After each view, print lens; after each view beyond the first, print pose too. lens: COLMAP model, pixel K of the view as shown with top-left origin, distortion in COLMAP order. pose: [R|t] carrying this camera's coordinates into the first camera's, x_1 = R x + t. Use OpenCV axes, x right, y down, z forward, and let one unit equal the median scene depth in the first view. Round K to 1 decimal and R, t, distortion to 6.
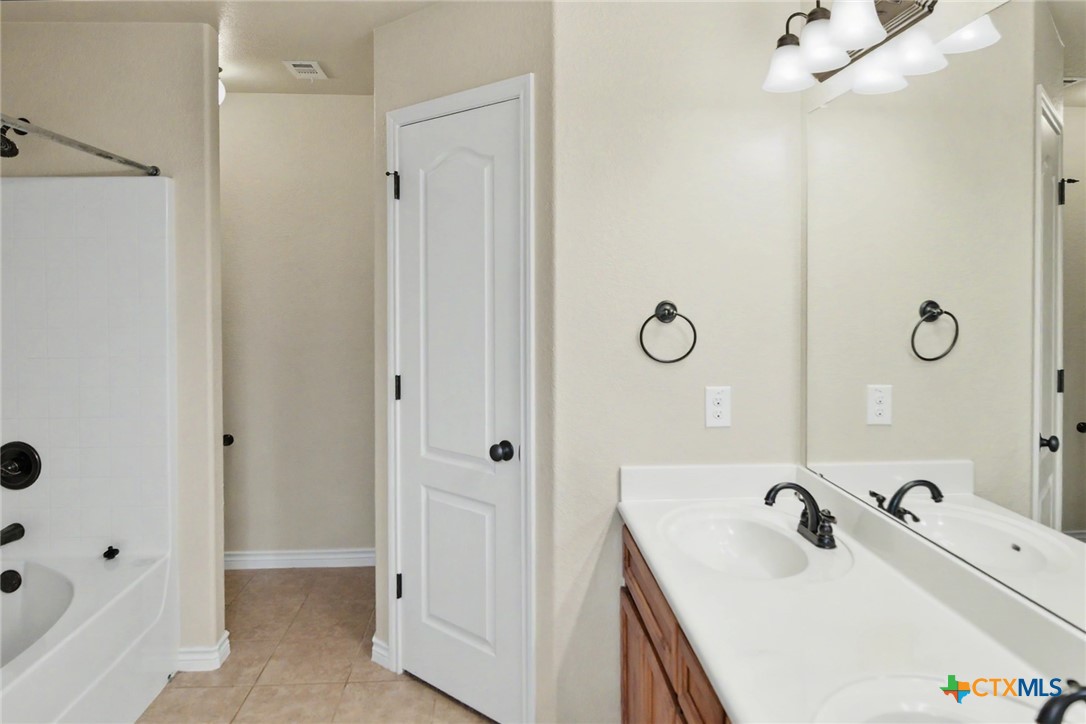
lens RADIAL K [[708.0, 0, 543.5], [0, 708.0, 299.6], [0, 0, 1]] dist [-0.004660, -0.000407]
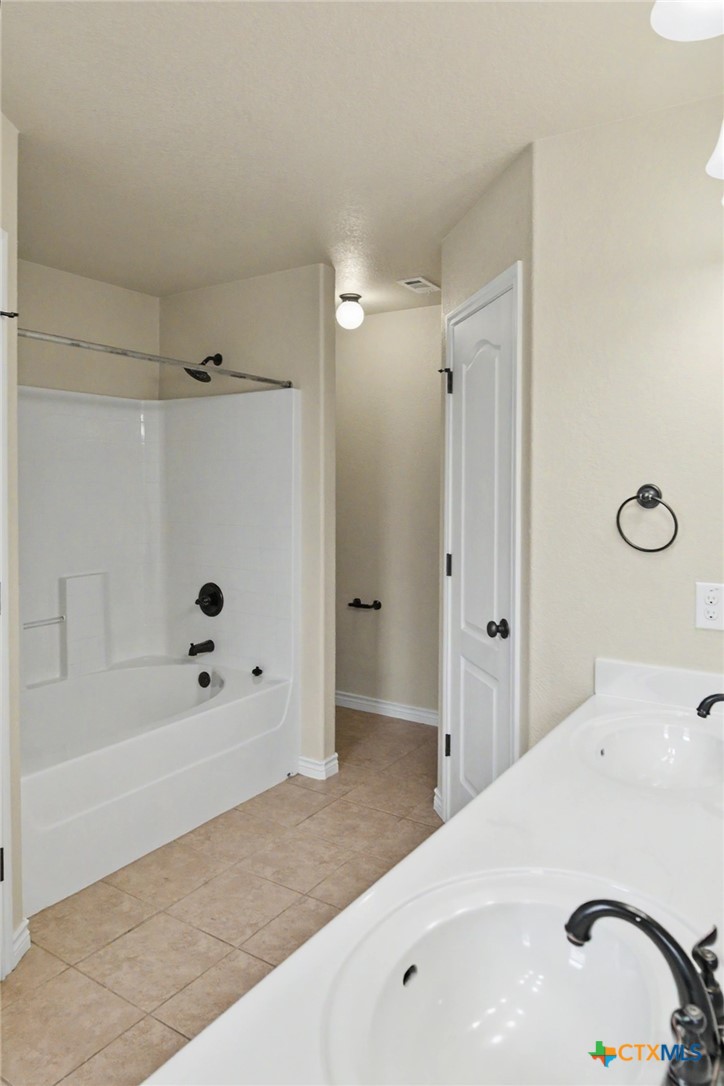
lens RADIAL K [[708.0, 0, 362.1], [0, 708.0, 503.1], [0, 0, 1]] dist [-0.004660, -0.000407]
pose [[0.801965, 0.022913, -0.596931, 0.342738], [-0.020305, 0.999732, 0.011094, 0.019087], [0.597026, 0.003223, 0.802216, 0.036883]]
